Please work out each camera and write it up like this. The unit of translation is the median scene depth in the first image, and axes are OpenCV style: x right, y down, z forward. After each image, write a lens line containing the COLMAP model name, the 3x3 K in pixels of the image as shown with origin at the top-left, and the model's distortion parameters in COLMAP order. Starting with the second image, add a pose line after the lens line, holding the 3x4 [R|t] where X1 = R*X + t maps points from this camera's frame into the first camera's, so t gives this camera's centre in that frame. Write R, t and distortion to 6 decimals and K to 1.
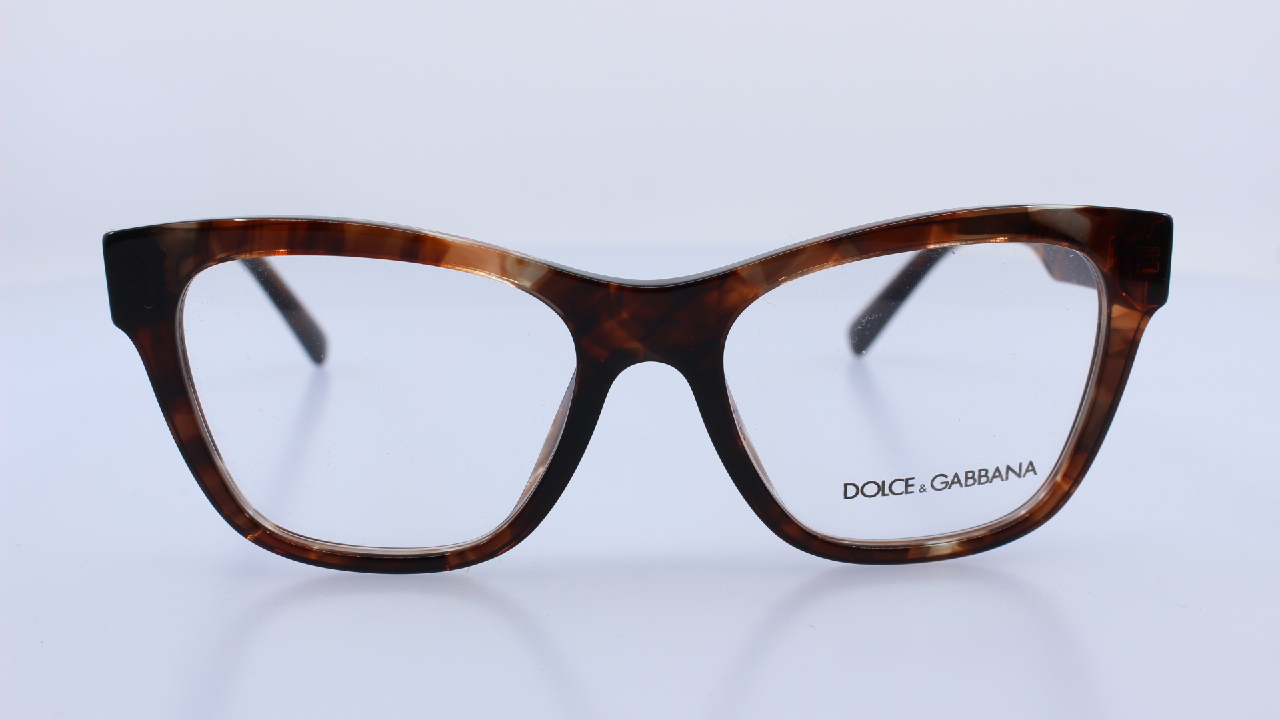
lens RADIAL K [[1650.9, 0, 640.0], [0, 1650.9, 360.0], [0, 0, 1]] dist [-0.106145, 0.003445]
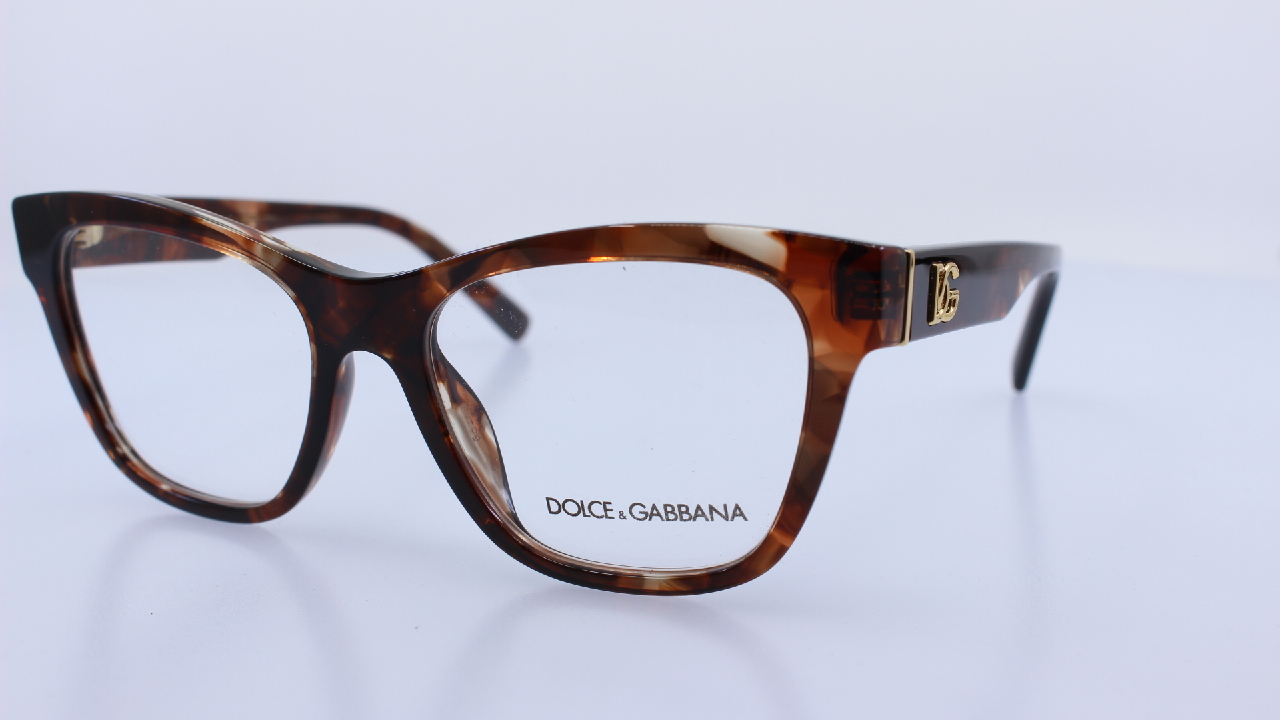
lens RADIAL K [[1650.9, 0, 640.0], [0, 1650.9, 360.0], [0, 0, 1]] dist [-0.106145, 0.003445]
pose [[0.868899, 0.102335, -0.484295, 0.637008], [-0.110759, 0.993783, 0.011275, -0.023514], [0.482438, 0.043843, 0.874832, 0.163422]]
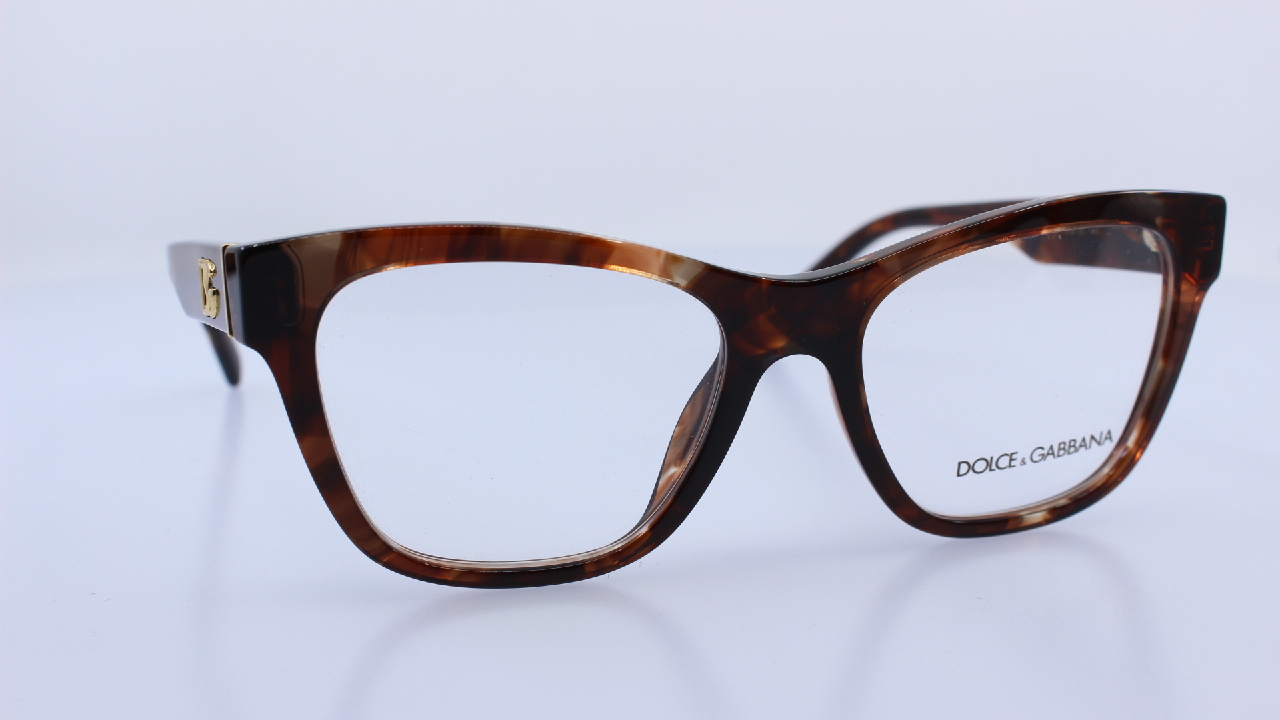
lens RADIAL K [[1650.9, 0, 640.0], [0, 1650.9, 360.0], [0, 0, 1]] dist [-0.106145, 0.003445]
pose [[0.967579, -0.053131, 0.246916, -0.324507], [0.053957, 0.998537, 0.003425, -0.004140], [-0.246736, 0.010009, 0.969031, 0.037602]]
